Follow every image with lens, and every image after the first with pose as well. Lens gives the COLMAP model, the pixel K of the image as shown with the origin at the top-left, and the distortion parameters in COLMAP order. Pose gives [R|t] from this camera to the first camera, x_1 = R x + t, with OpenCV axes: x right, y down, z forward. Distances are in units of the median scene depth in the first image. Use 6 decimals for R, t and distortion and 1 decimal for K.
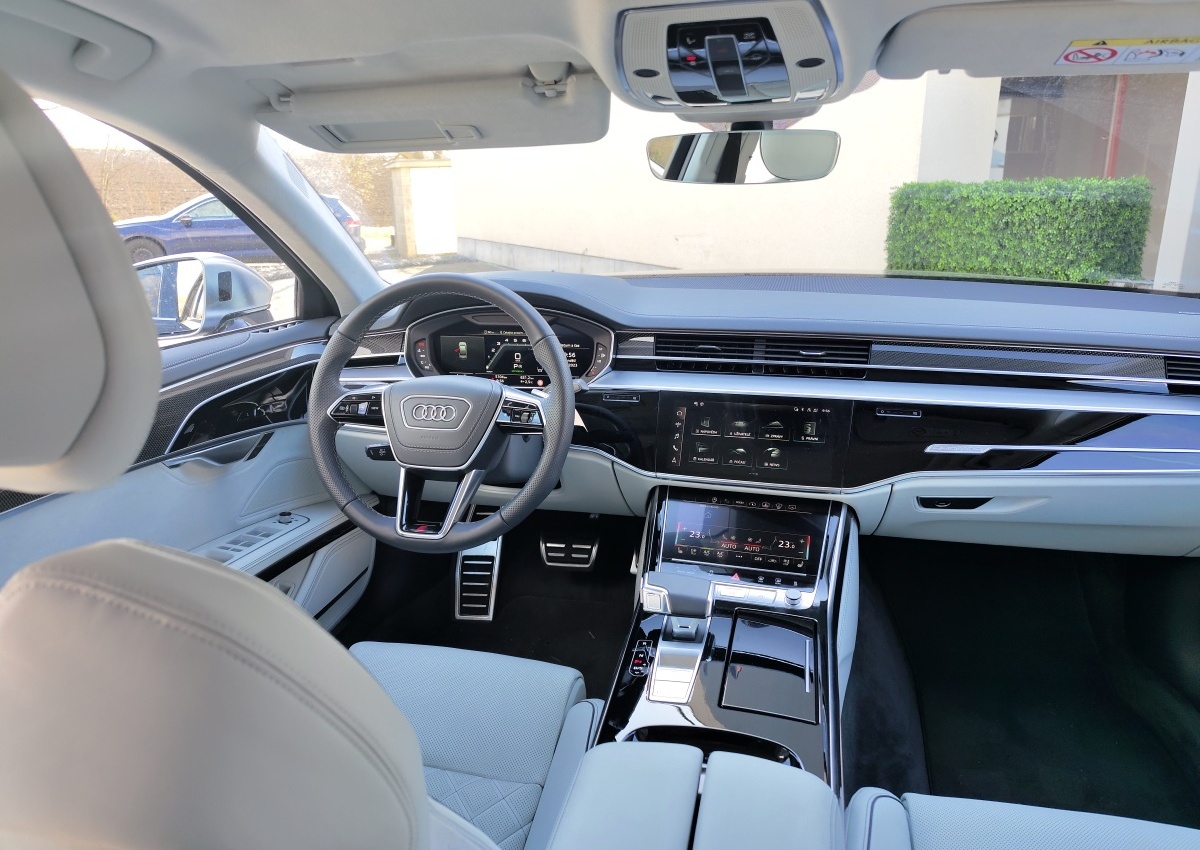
lens RADIAL K [[809.9, 0, 589.8], [0, 809.9, 413.3], [0, 0, 1]] dist [0.022027, -0.003620]
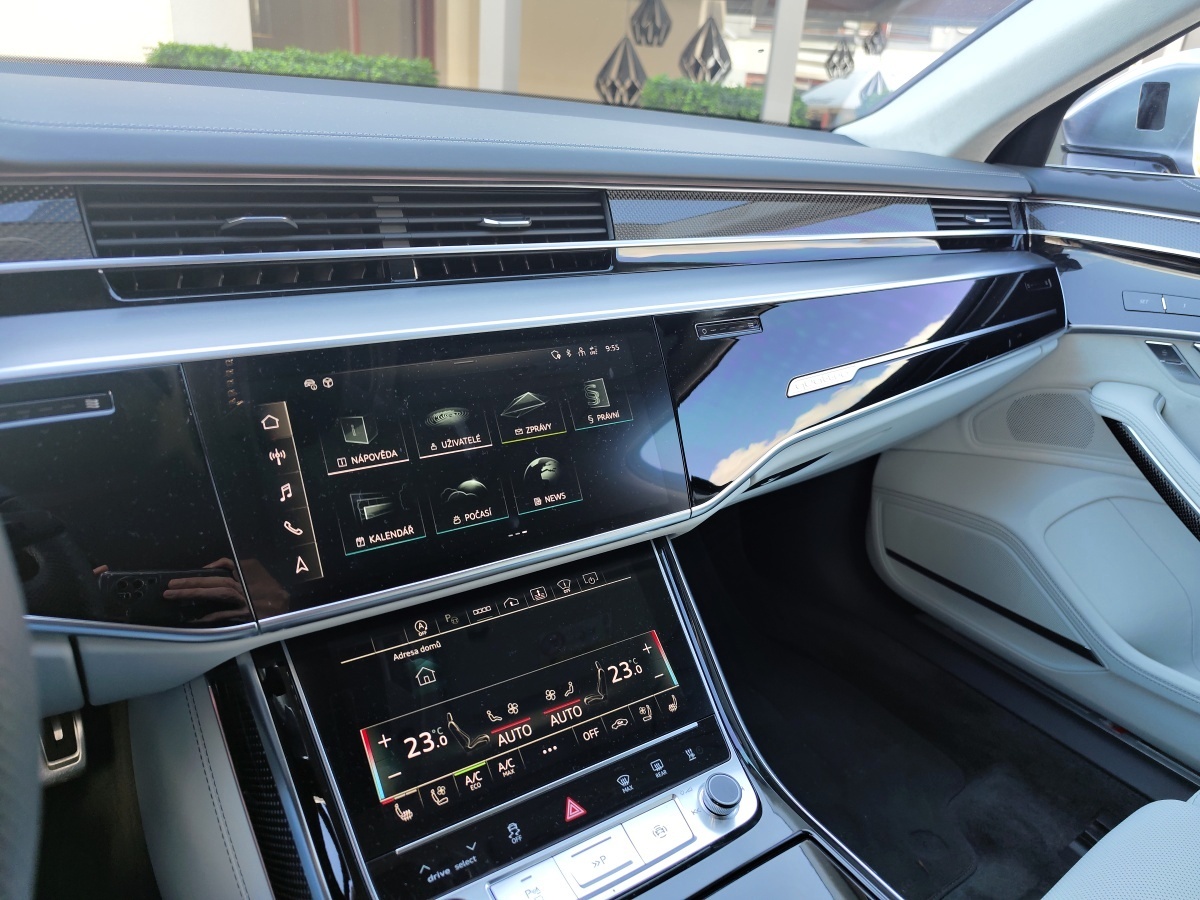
lens RADIAL K [[818.9, 0, 599.9], [0, 818.9, 448.9], [0, 0, 1]] dist [0.011654, -0.015214]
pose [[0.635009, -0.242889, 0.733327, -0.050727], [0.137117, 0.969650, 0.202429, -0.037849], [-0.760239, -0.027993, 0.649041, 0.664256]]
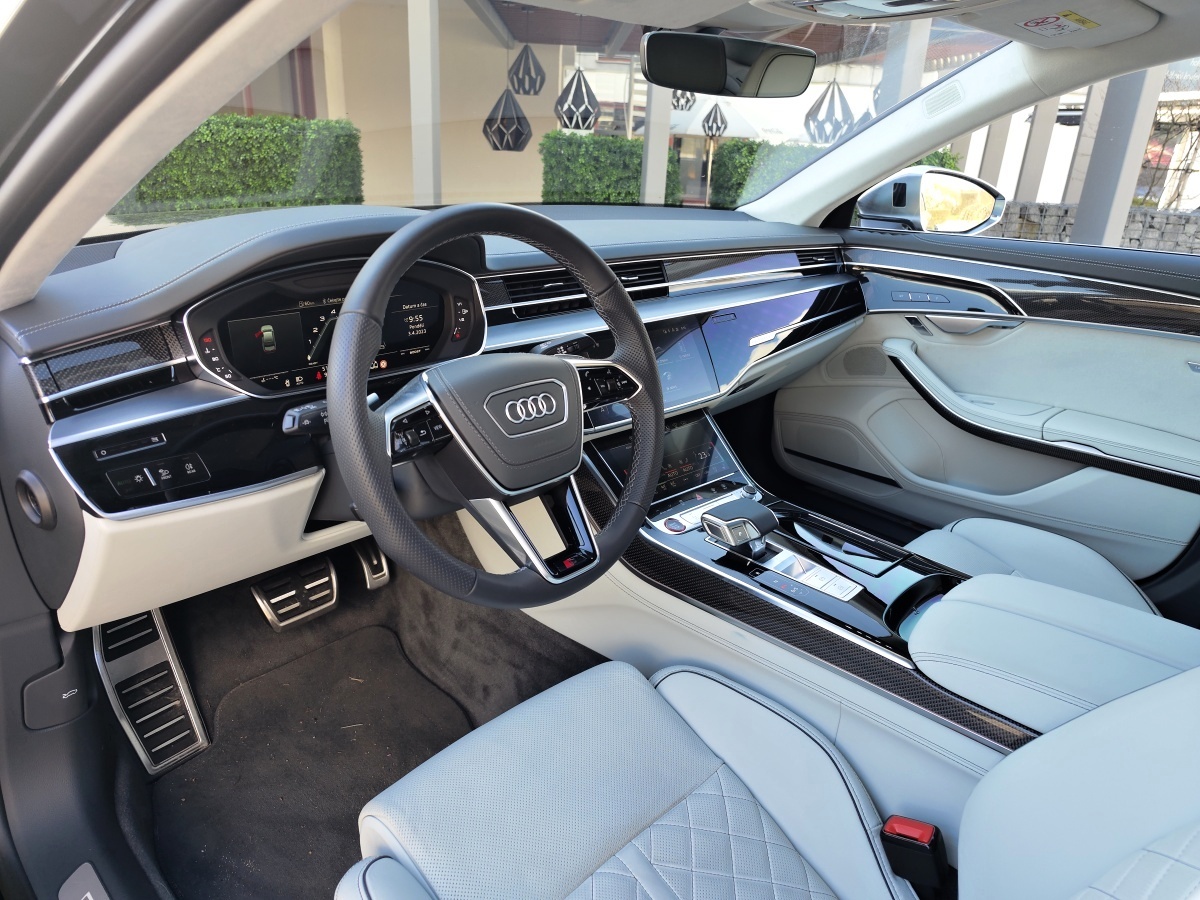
lens RADIAL K [[818.9, 0, 591.5], [0, 818.9, 452.3], [0, 0, 1]] dist [0.011654, -0.015214]
pose [[0.498377, -0.277821, 0.821241, -0.649623], [0.189545, 0.959264, 0.209486, -0.087932], [-0.845987, 0.051259, 0.530735, 0.500930]]
